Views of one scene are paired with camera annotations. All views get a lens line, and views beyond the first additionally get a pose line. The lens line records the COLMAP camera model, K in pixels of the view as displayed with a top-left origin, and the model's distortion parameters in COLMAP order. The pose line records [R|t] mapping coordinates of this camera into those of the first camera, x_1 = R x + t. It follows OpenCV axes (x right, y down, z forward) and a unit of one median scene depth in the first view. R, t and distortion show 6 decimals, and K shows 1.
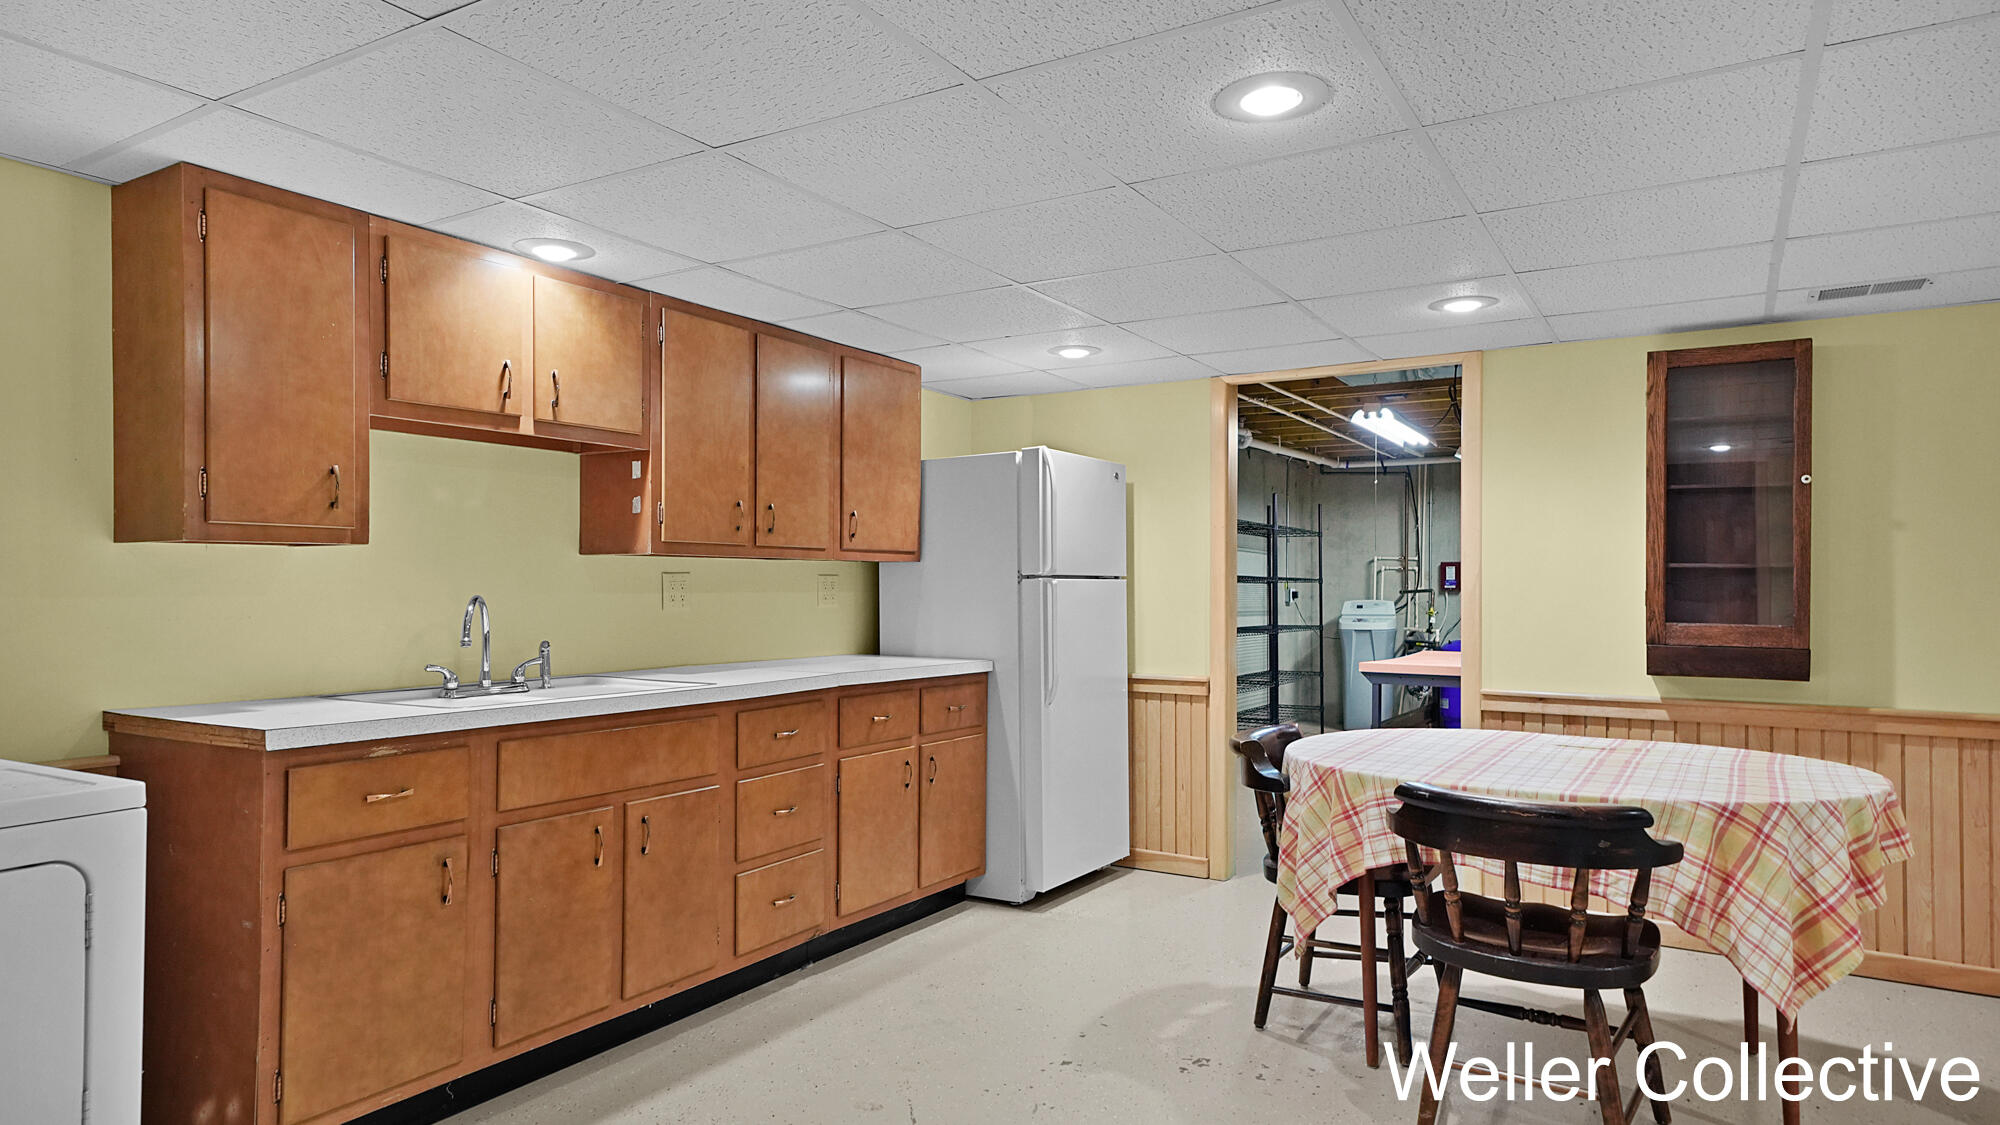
lens RADIAL K [[1208.7, 0, 1001.1], [0, 1208.7, 569.7], [0, 0, 1]] dist [0.038606, 0.000779]
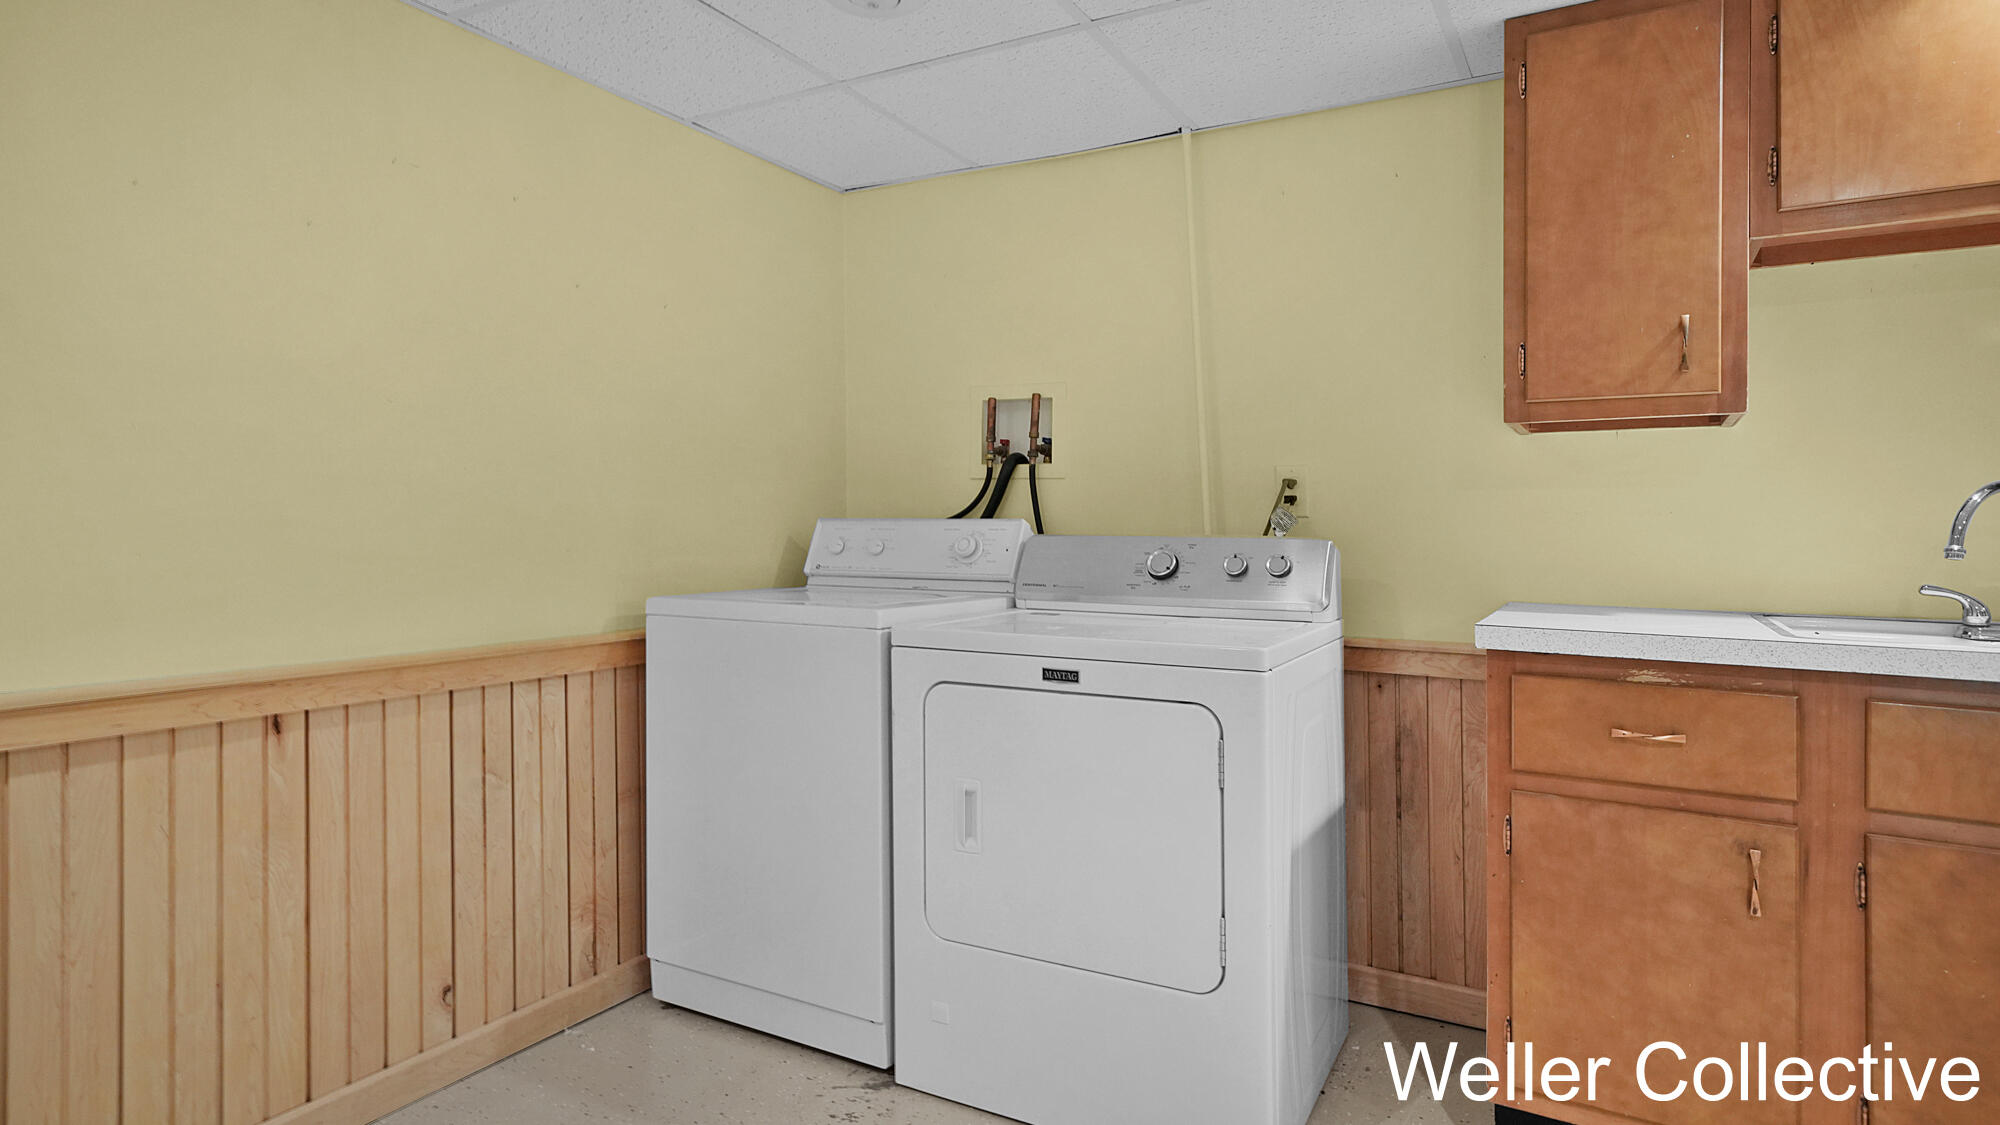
lens RADIAL K [[1096.5, 0, 1001.4], [0, 1096.5, 541.1], [0, 0, 1]] dist [0.023943, -0.000713]
pose [[0.023433, 0.010859, -0.999666, 0.167027], [0.004439, 0.999930, 0.010966, 0.052794], [0.999716, -0.004694, 0.023383, 0.561820]]
